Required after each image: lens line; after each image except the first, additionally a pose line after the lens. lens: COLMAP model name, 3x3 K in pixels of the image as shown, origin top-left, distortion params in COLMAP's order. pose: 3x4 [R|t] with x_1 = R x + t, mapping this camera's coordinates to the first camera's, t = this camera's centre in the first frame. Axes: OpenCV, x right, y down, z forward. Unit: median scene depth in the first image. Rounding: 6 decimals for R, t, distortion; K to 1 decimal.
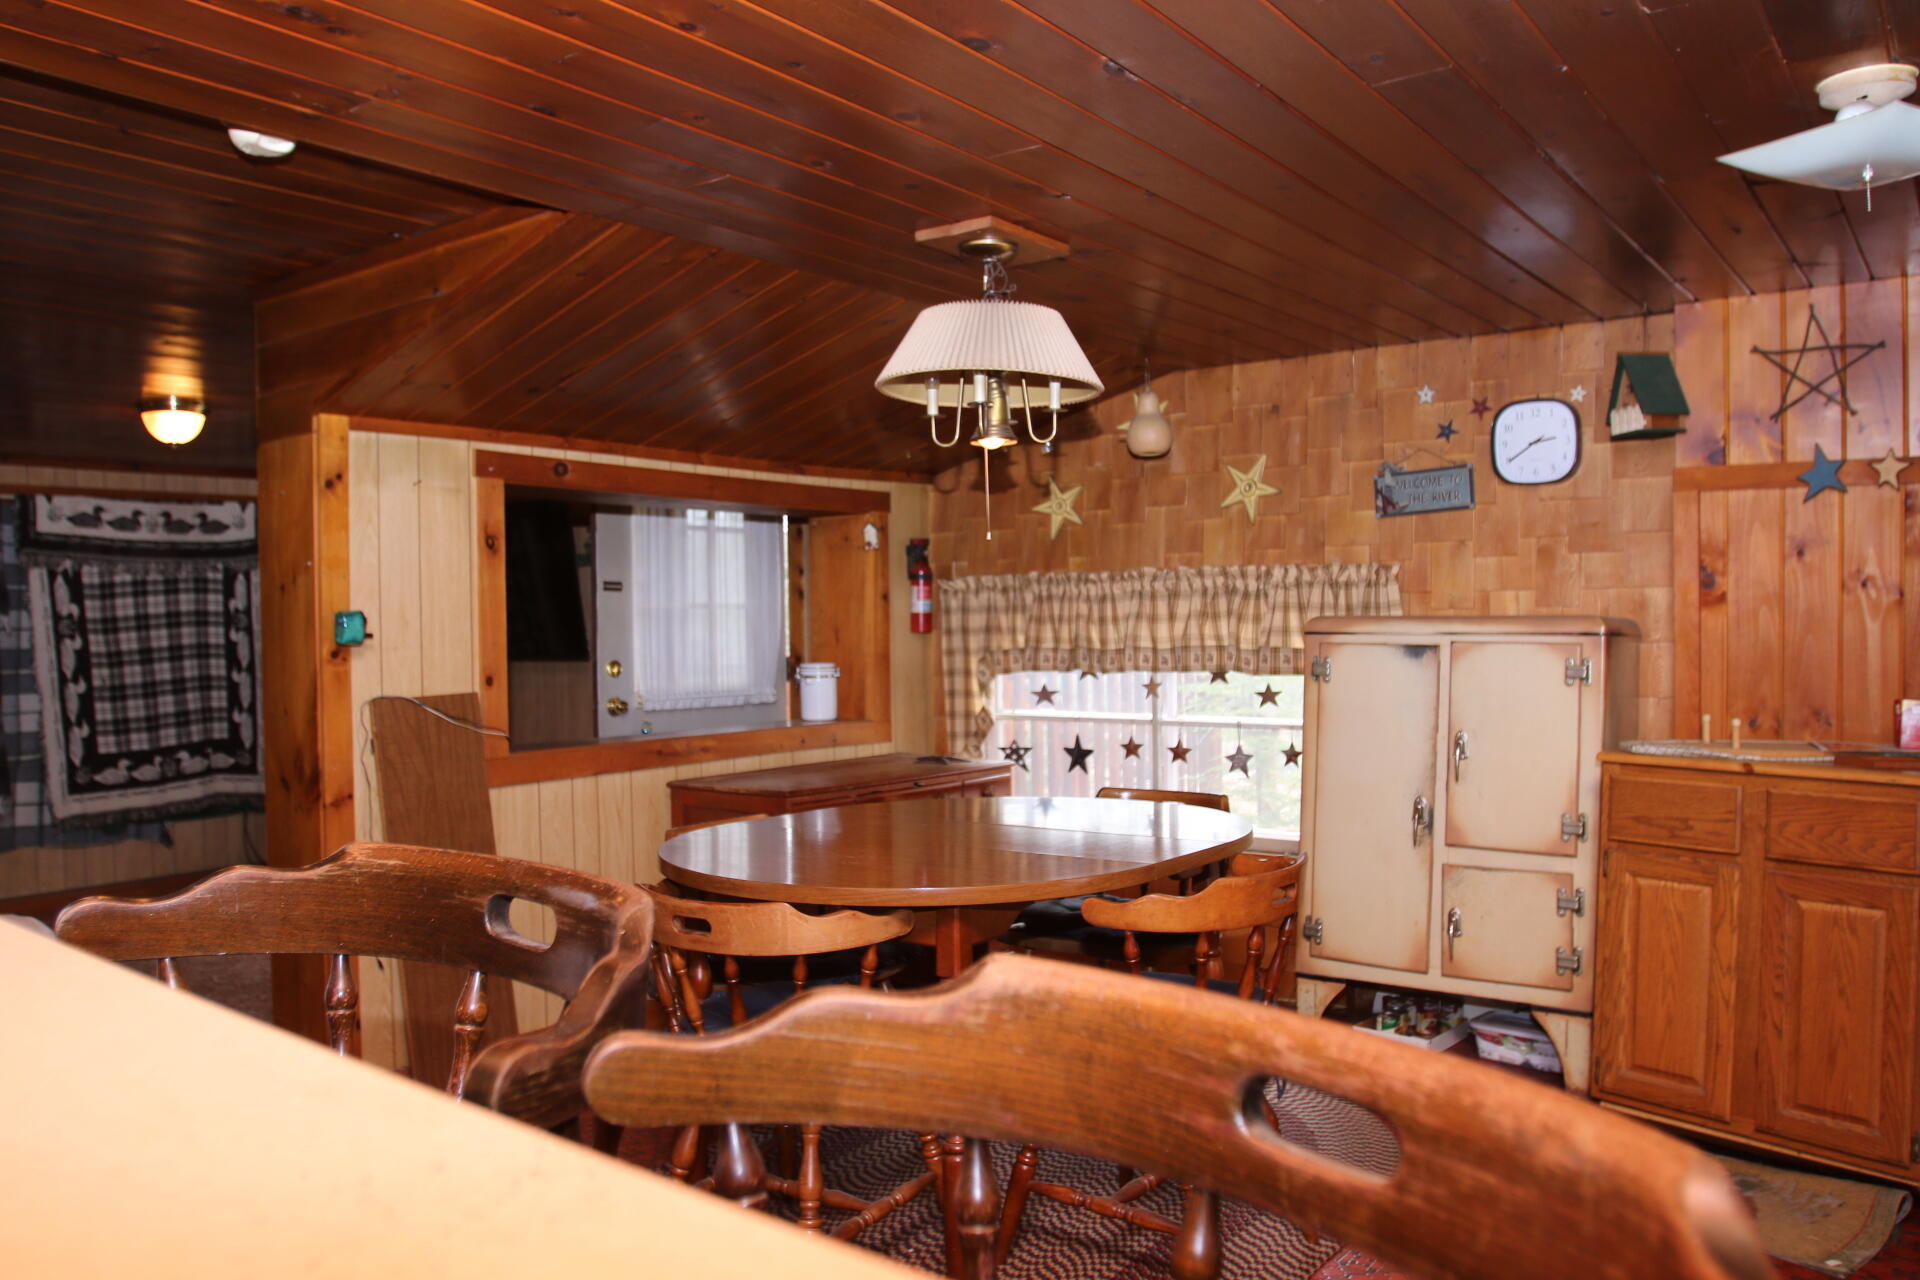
lens RADIAL K [[1410.7, 0, 951.7], [0, 1410.7, 653.0], [0, 0, 1]] dist [-0.097195, 0.064816]
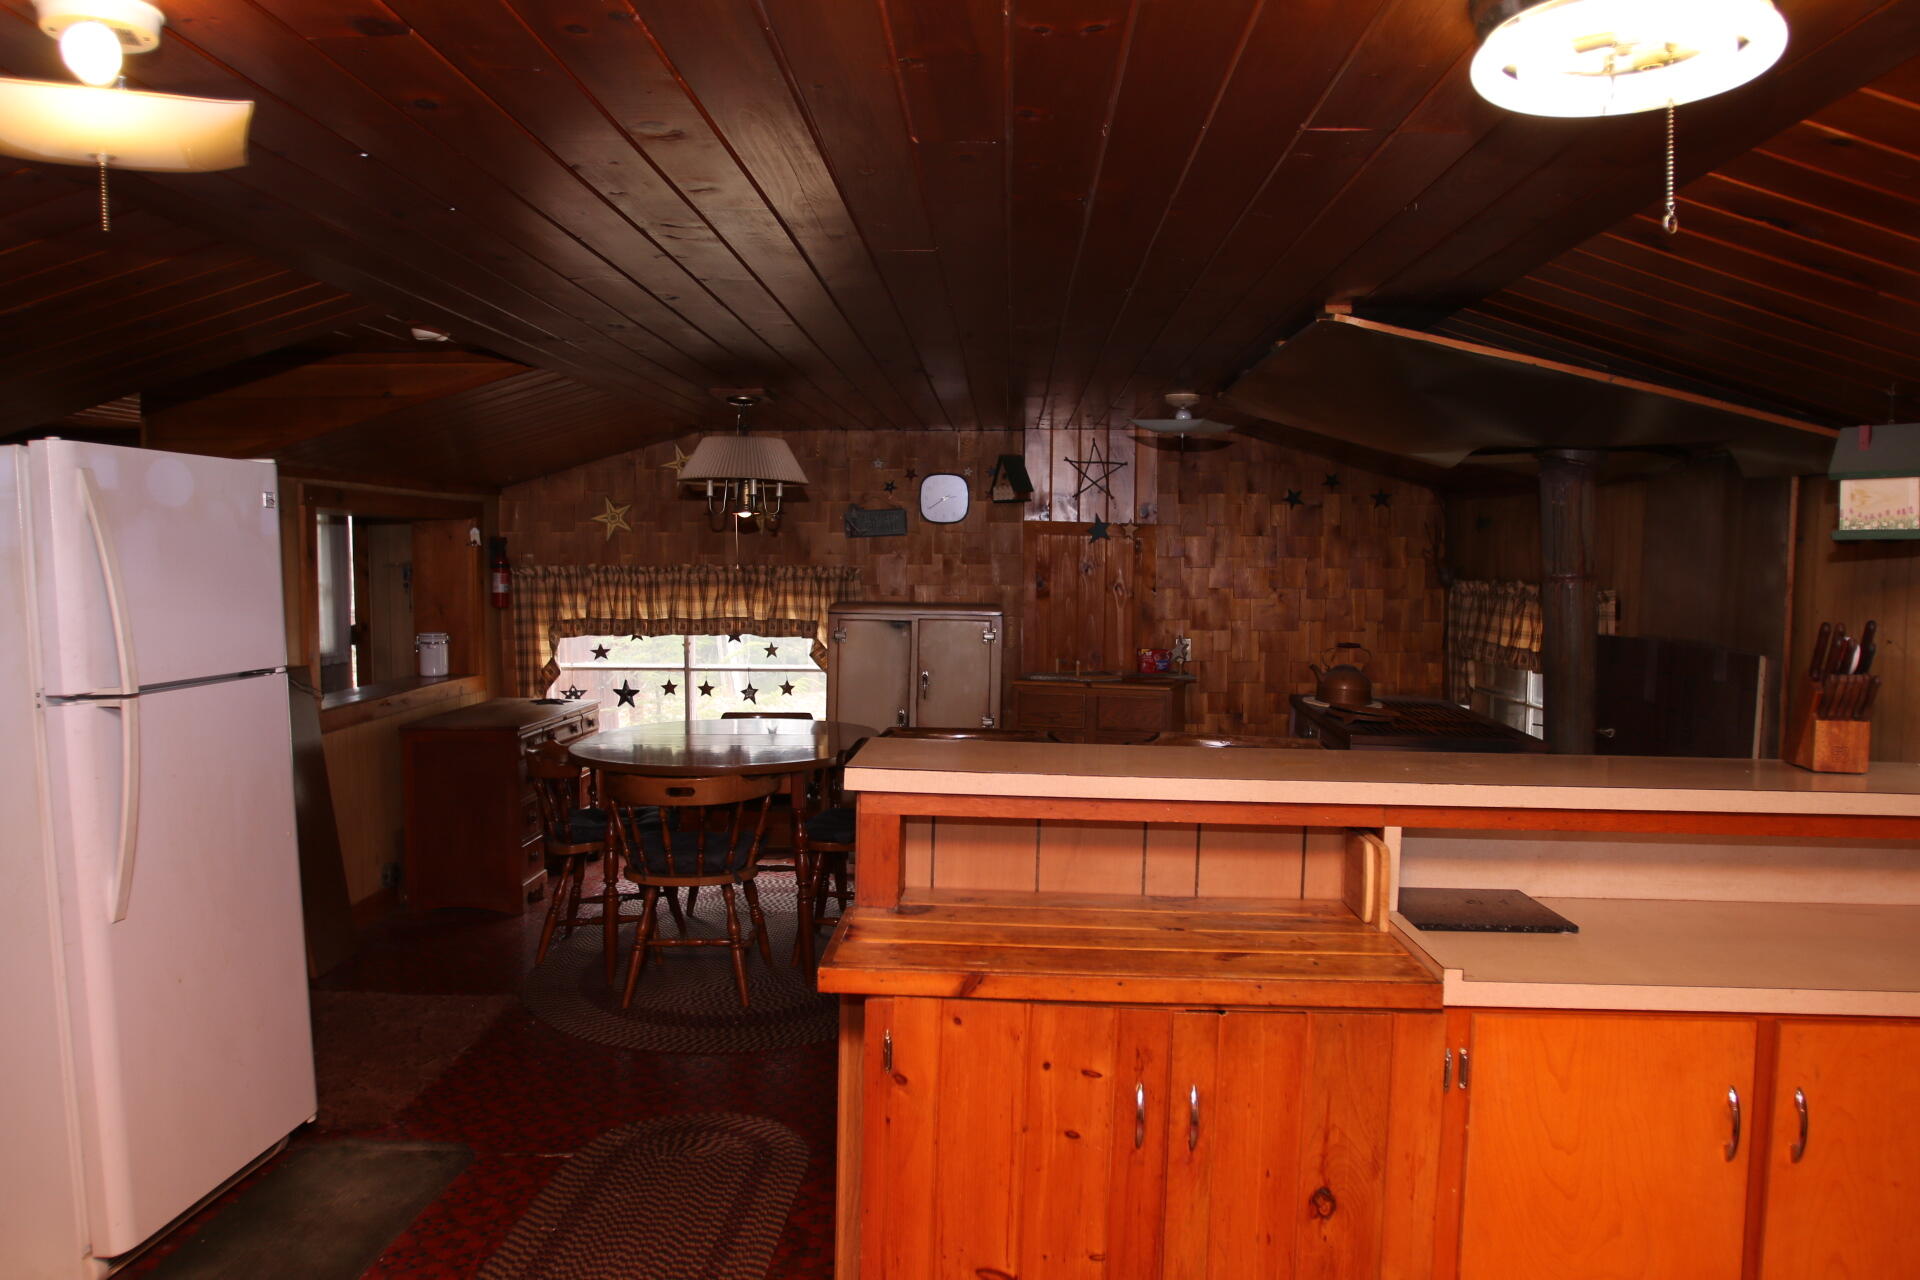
lens RADIAL K [[1410.7, 0, 943.4], [0, 1410.7, 648.2], [0, 0, 1]] dist [-0.097195, 0.064816]
pose [[0.825854, -0.025243, 0.563318, -0.469247], [0.000336, 0.999019, 0.044275, -0.038387], [-0.563883, -0.036375, 0.825053, -0.360050]]
